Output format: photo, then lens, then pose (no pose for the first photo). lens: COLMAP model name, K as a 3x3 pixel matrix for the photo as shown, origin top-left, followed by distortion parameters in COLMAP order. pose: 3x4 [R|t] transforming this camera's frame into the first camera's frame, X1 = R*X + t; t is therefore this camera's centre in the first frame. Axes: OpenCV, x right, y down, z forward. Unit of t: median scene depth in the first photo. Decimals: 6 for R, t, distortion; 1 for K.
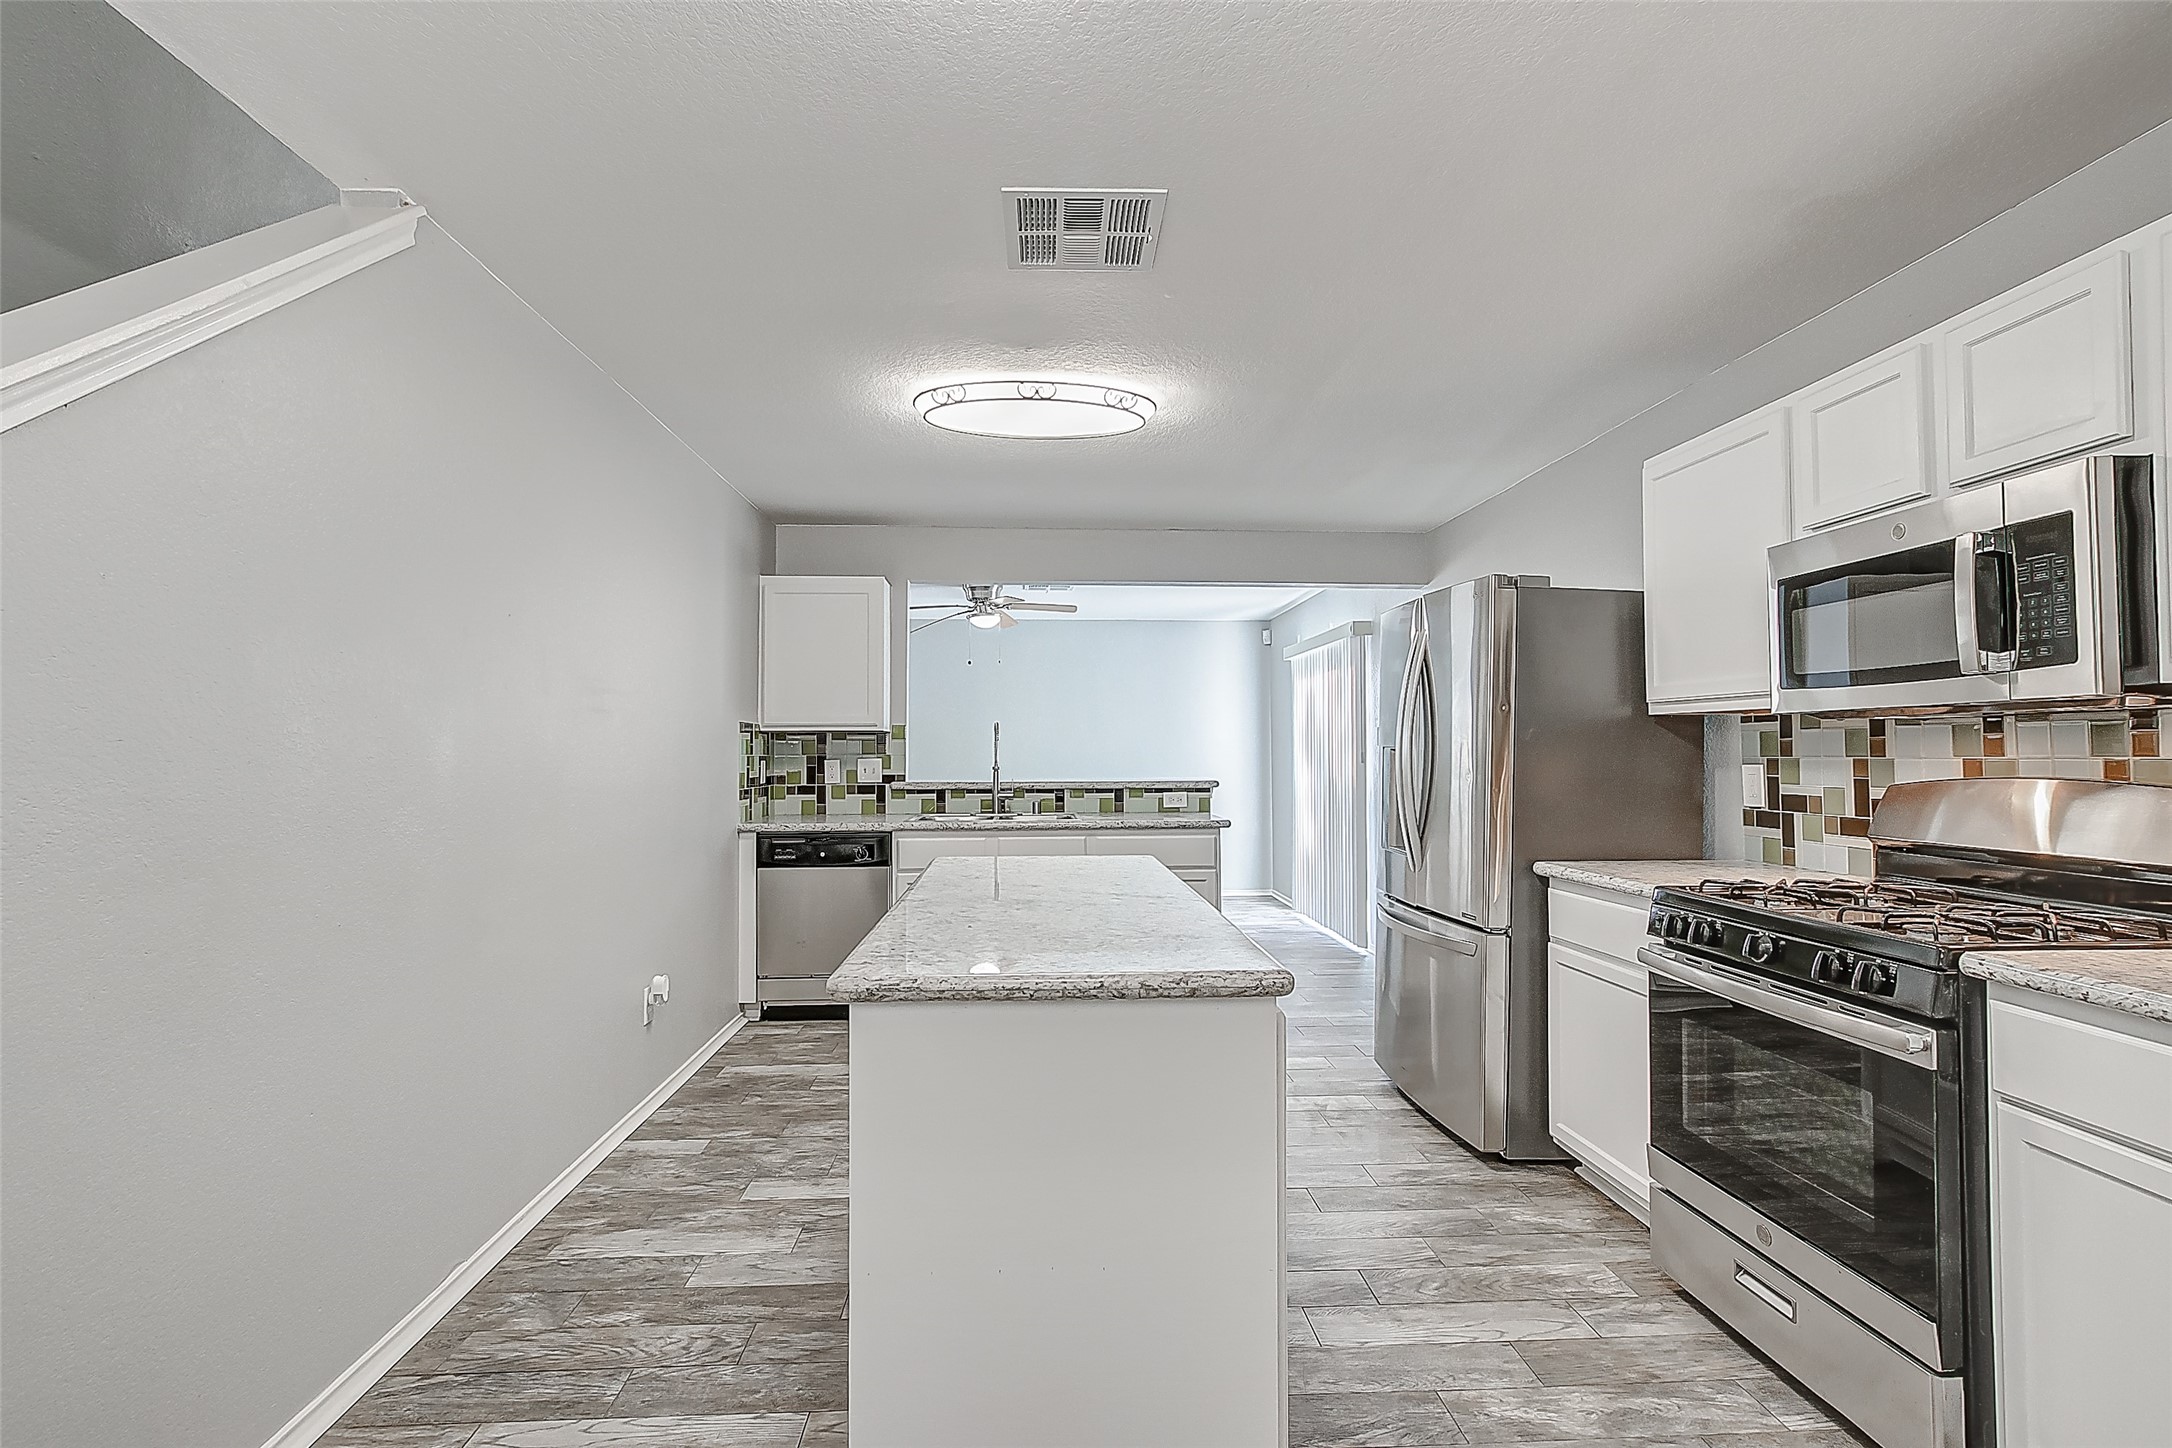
lens RADIAL K [[1034.4, 0, 1082.4], [0, 1034.4, 732.2], [0, 0, 1]] dist [0.004668, 0.004114]
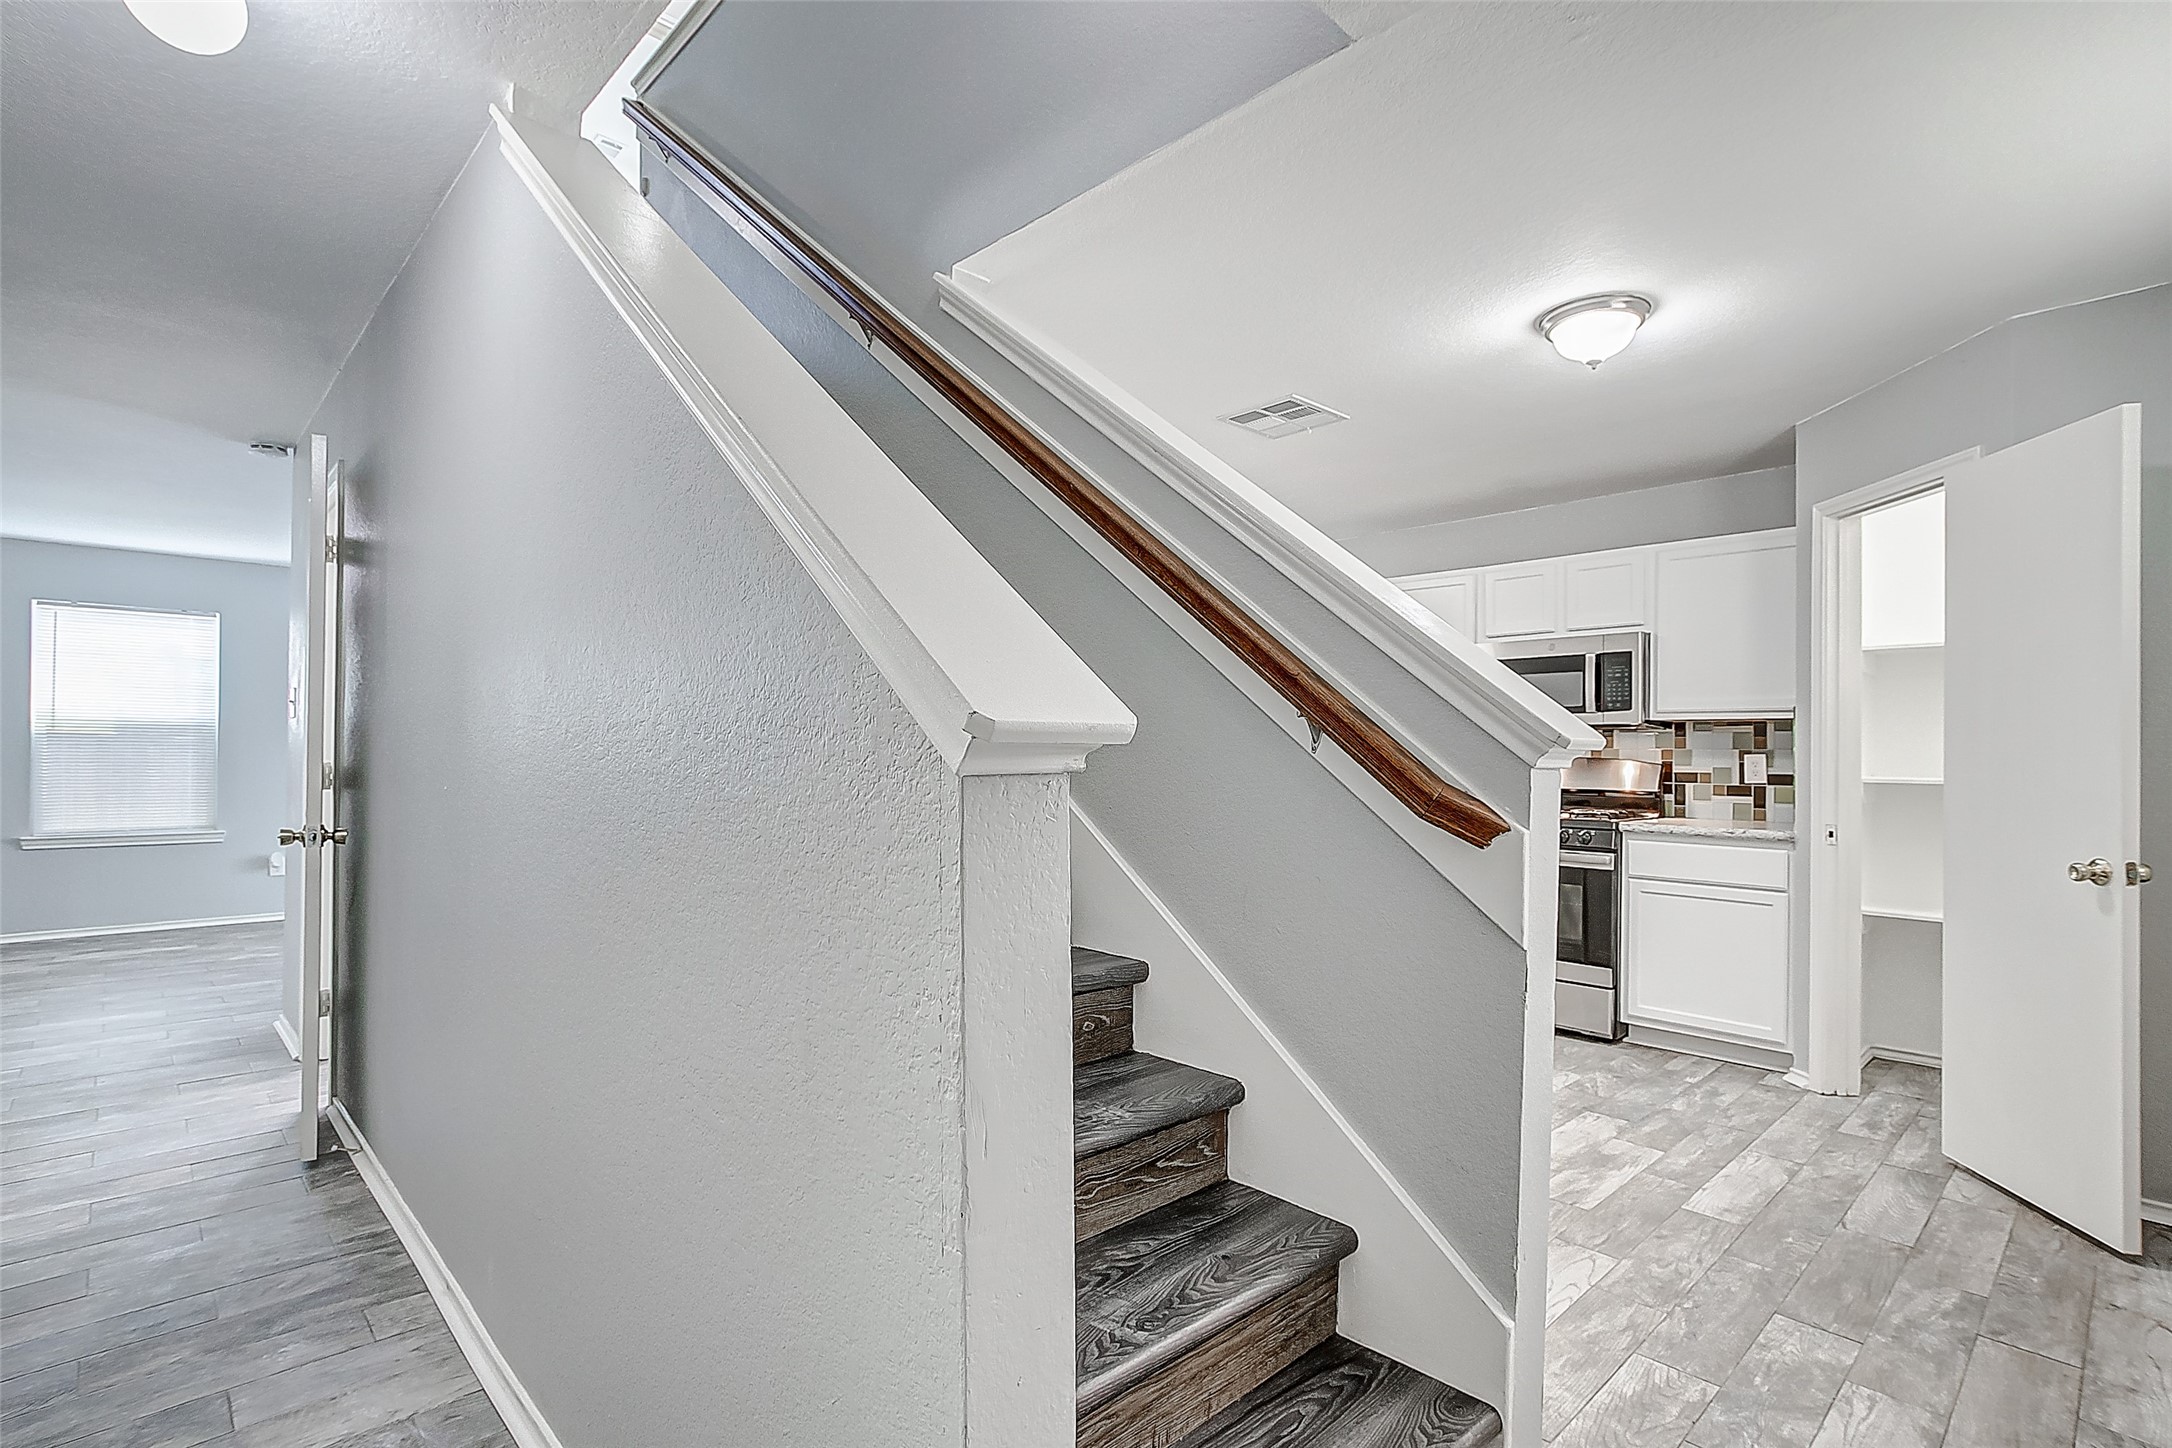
lens RADIAL K [[1034.4, 0, 1064.2], [0, 1034.4, 746.4], [0, 0, 1]] dist [0.004668, 0.004114]
pose [[0.774041, 0.014648, 0.632965, -0.863071], [-0.024873, 0.999664, 0.007283, 0.017921], [-0.632646, -0.021381, 0.774146, -0.050633]]
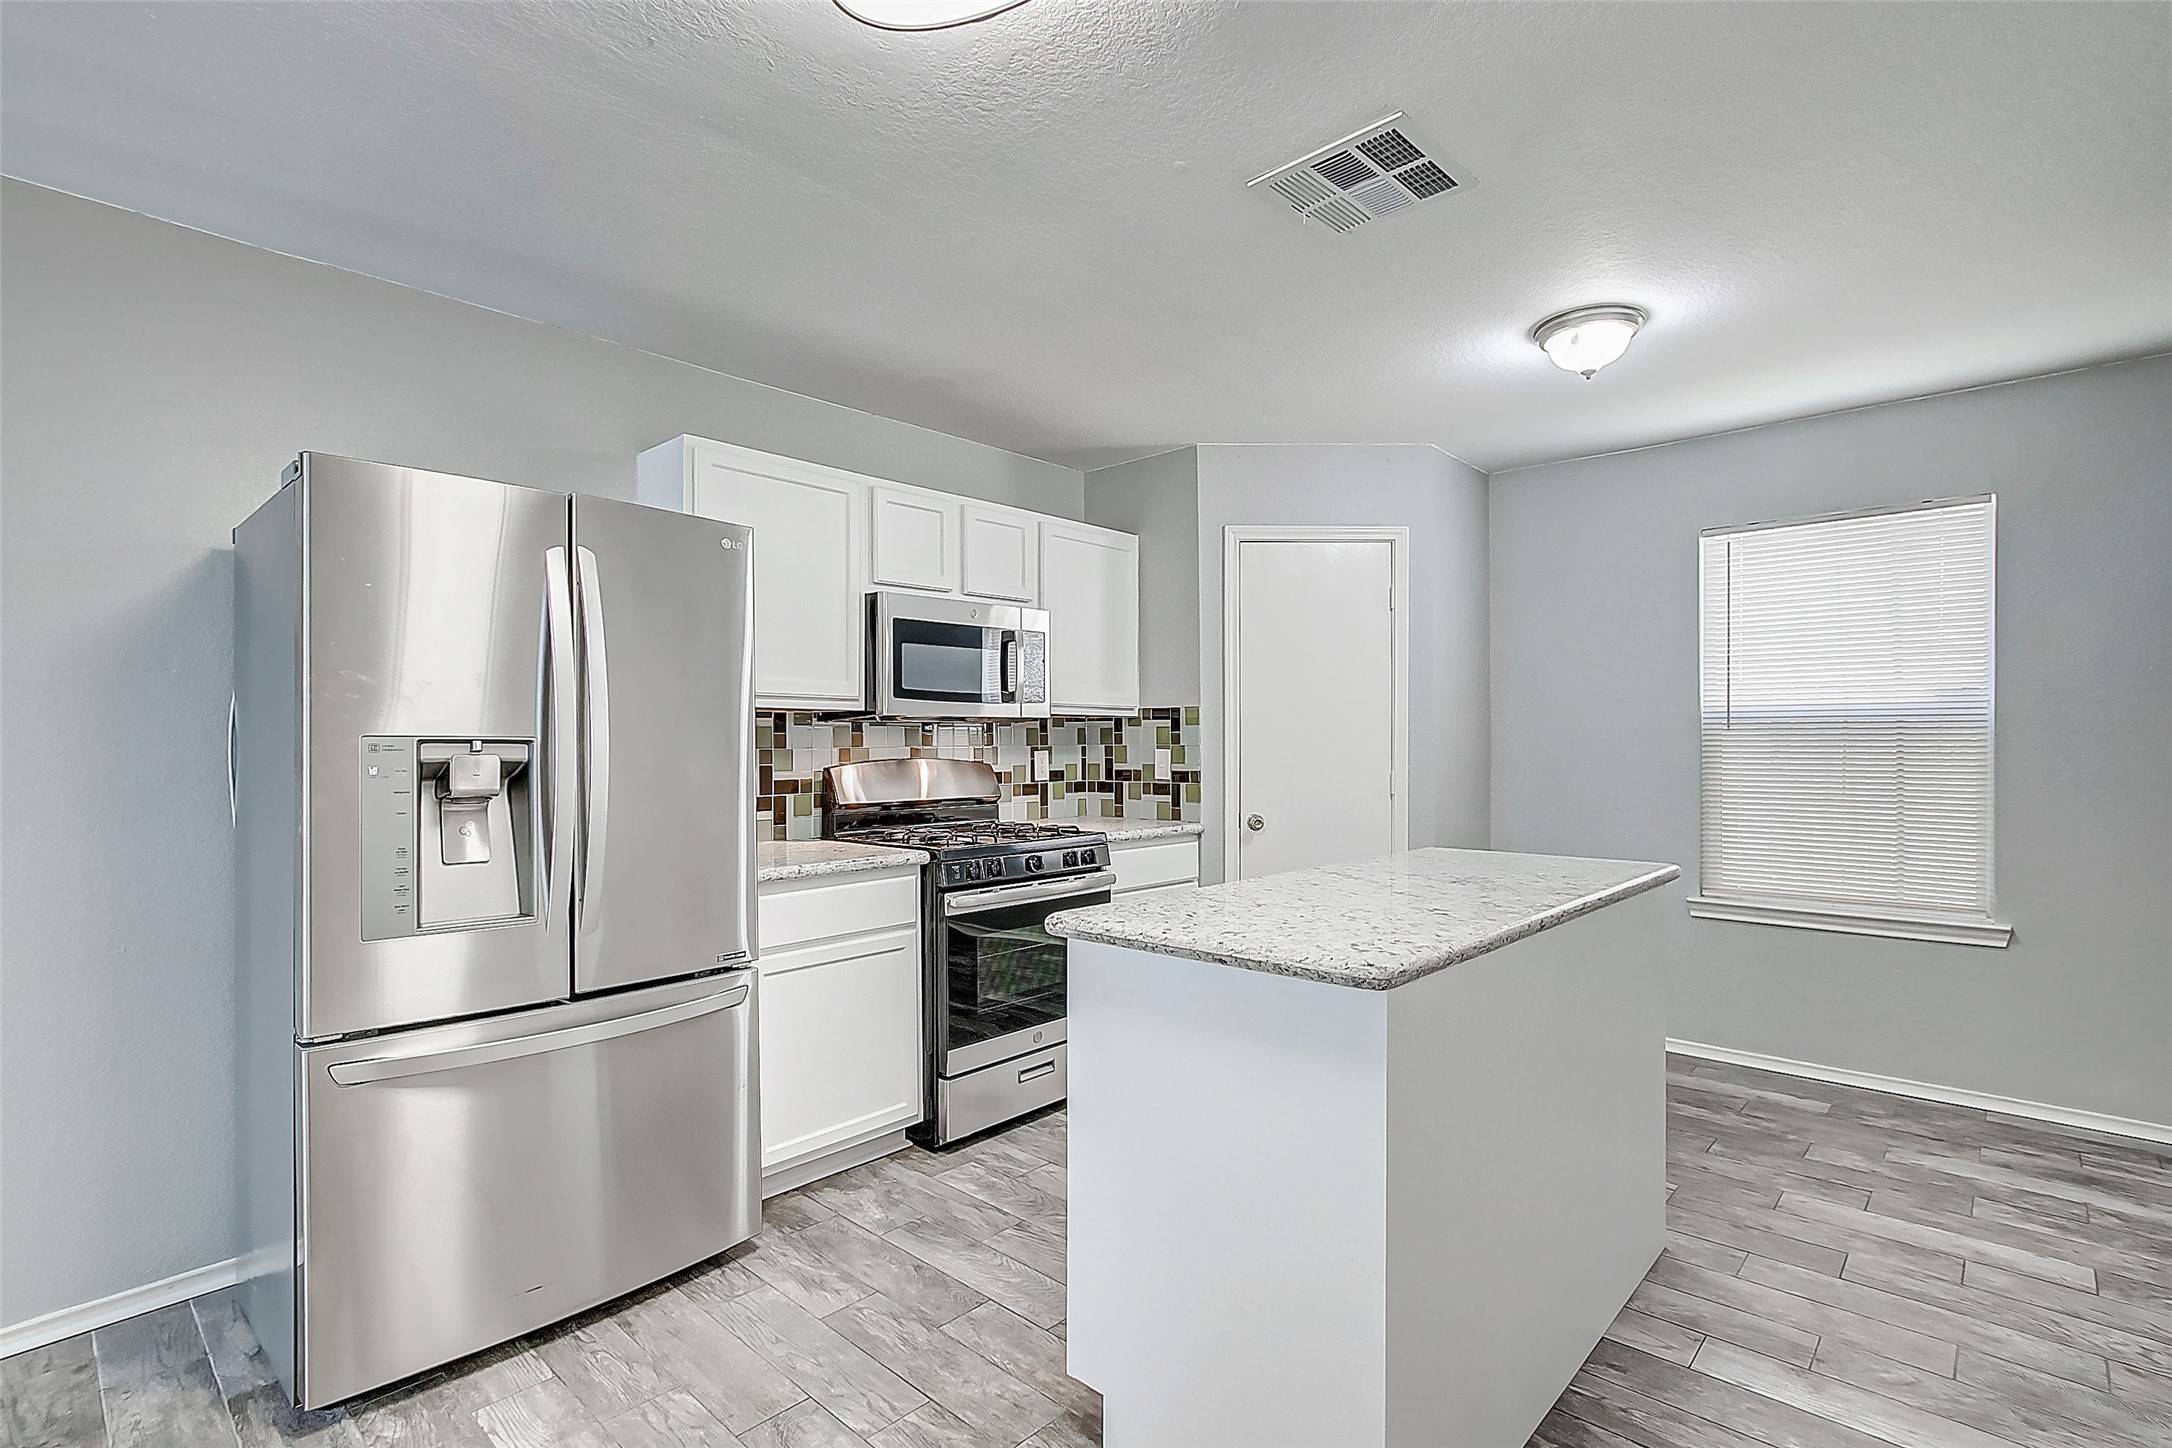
lens RADIAL K [[1034.4, 0, 1073.0], [0, 1034.4, 745.7], [0, 0, 1]] dist [0.004668, 0.004114]
pose [[-0.693830, 0.009761, 0.720073, -0.324569], [-0.004839, 0.999822, -0.018217, 0.031822], [-0.720123, -0.016124, -0.693659, 1.213062]]
